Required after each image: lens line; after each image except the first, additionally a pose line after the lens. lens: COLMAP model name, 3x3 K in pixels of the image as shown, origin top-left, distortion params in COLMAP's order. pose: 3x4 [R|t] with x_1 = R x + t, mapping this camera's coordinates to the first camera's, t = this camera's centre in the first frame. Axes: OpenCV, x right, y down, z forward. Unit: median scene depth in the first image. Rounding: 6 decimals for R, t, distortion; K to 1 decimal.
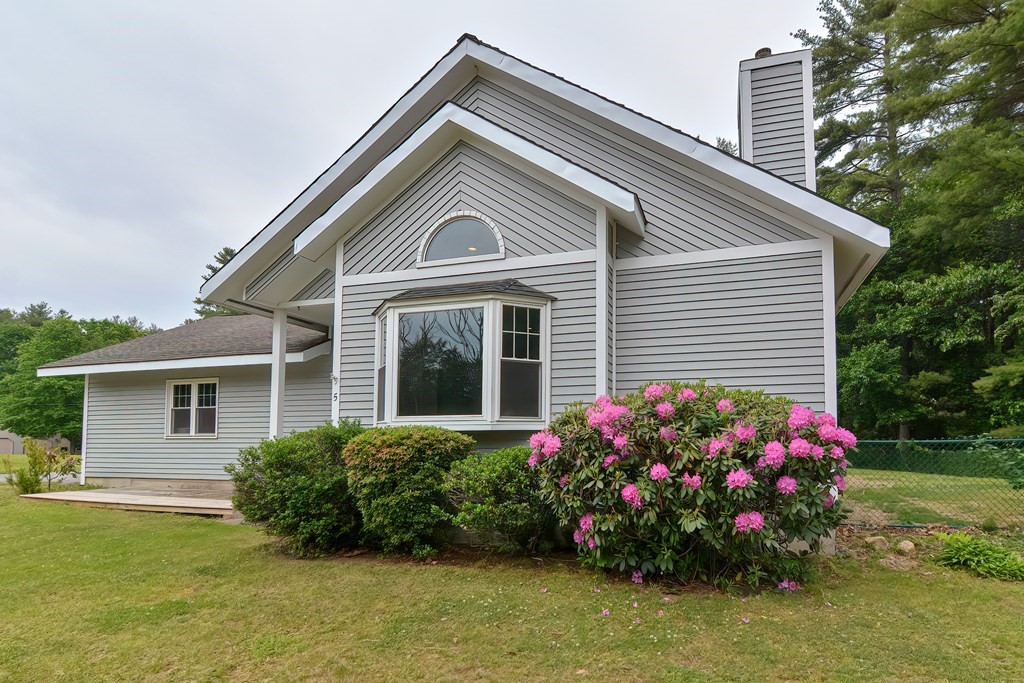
lens RADIAL K [[457.5, 0, 547.9], [0, 457.5, 412.7], [0, 0, 1]] dist [-0.002567, -0.000579]
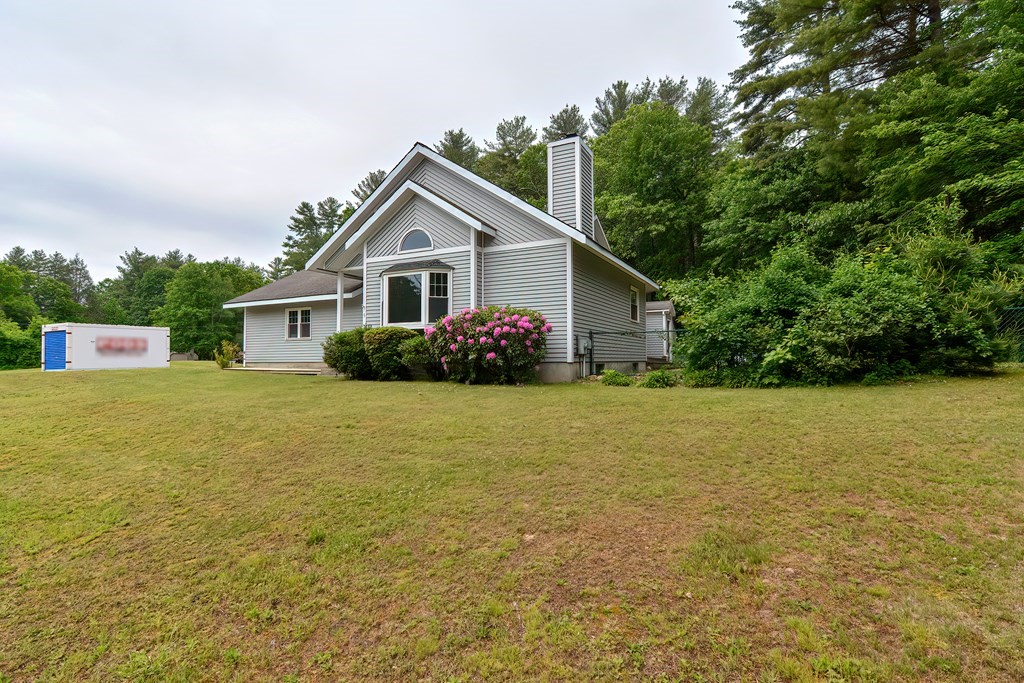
lens RADIAL K [[502.9, 0, 511.3], [0, 502.9, 339.4], [0, 0, 1]] dist [0.003643, -0.008775]
pose [[0.977172, -0.009726, -0.212227, 0.760647], [0.012326, 0.999864, 0.010931, 0.065141], [0.212092, -0.013297, 0.977159, -1.243957]]
